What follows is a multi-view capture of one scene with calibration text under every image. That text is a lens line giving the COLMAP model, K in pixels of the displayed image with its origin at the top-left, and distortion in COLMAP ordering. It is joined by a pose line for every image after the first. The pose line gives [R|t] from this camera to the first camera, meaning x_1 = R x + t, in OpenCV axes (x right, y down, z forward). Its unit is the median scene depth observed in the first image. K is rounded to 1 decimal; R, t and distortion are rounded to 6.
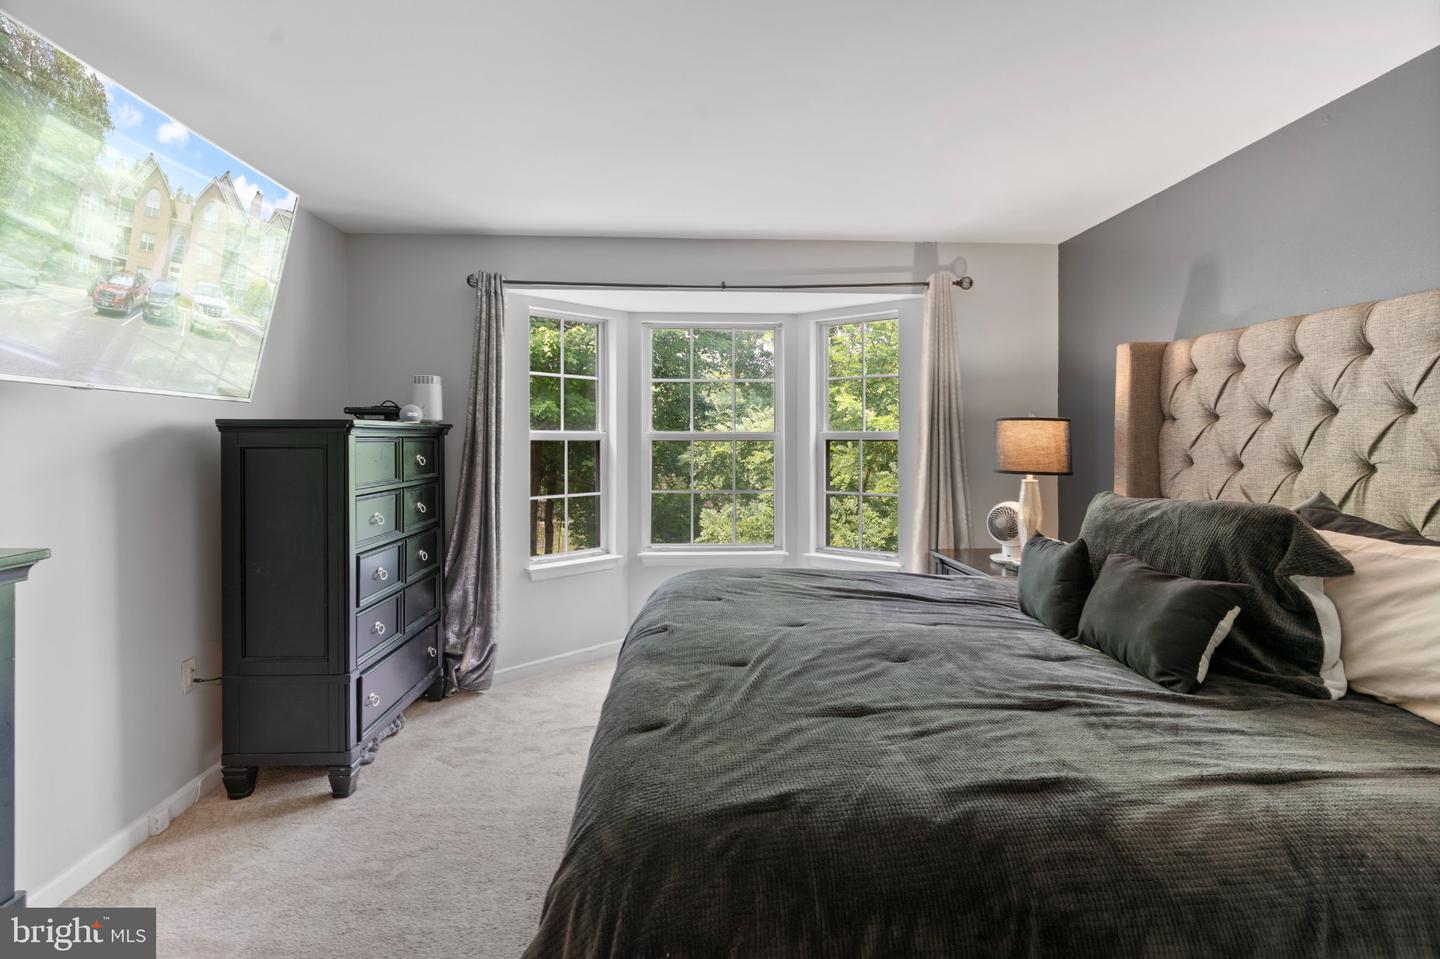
lens RADIAL K [[704.7, 0, 724.1], [0, 704.7, 429.9], [0, 0, 1]] dist [0.003679, 0.000501]
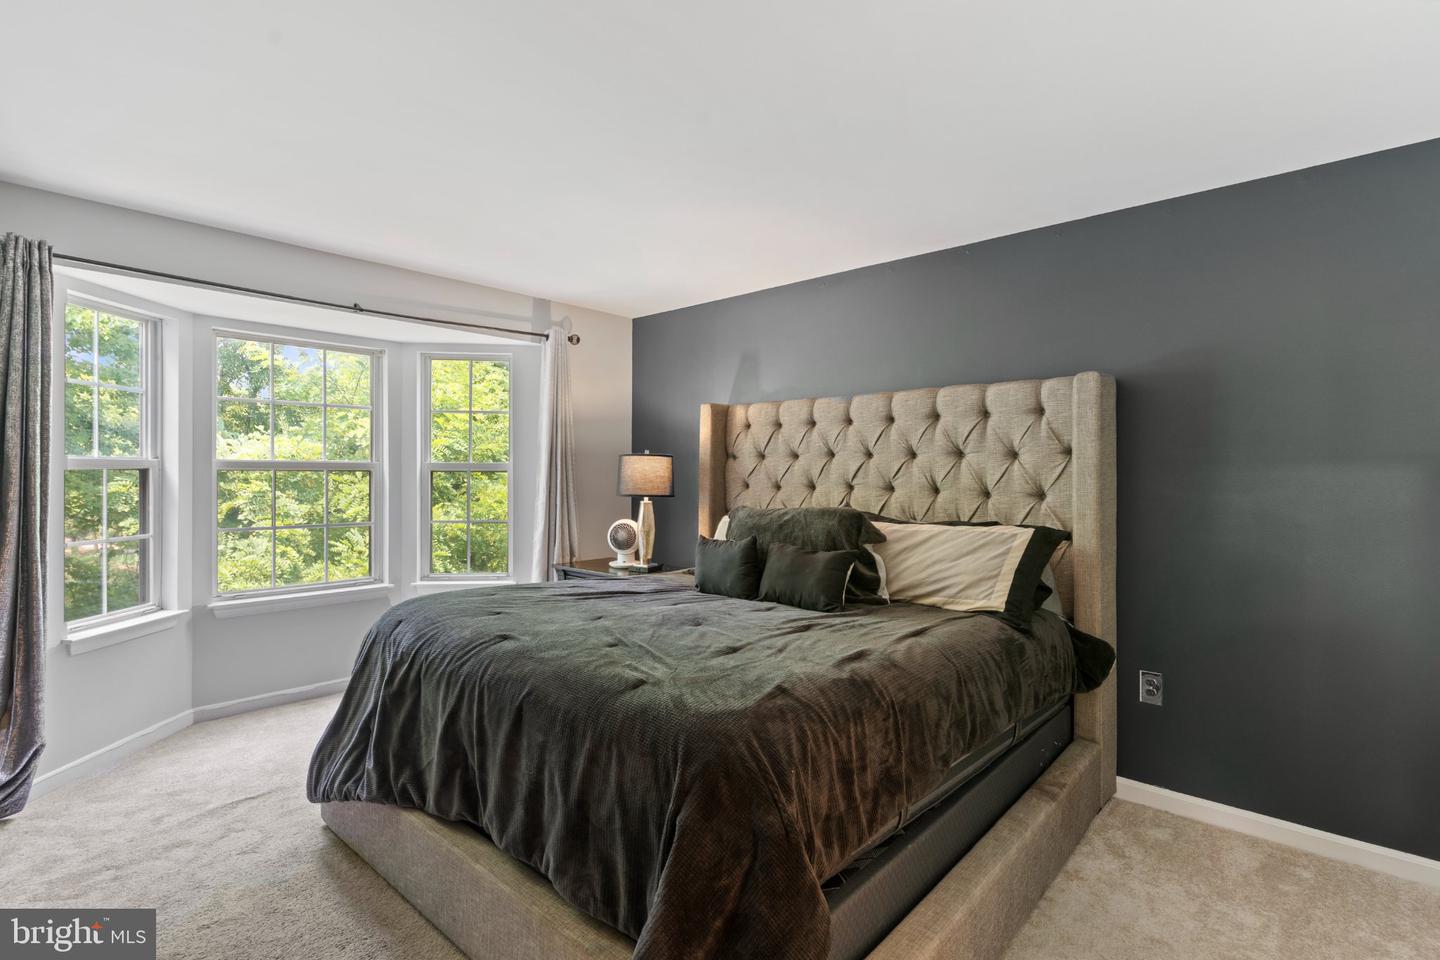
lens RADIAL K [[700.7, 0, 720.8], [0, 700.7, 455.8], [0, 0, 1]] dist [-0.000897, 0.000197]
pose [[0.707174, 0.018854, 0.706788, -0.428720], [-0.015079, 0.999819, -0.011584, -0.001078], [-0.706878, -0.002466, 0.707331, -0.024314]]
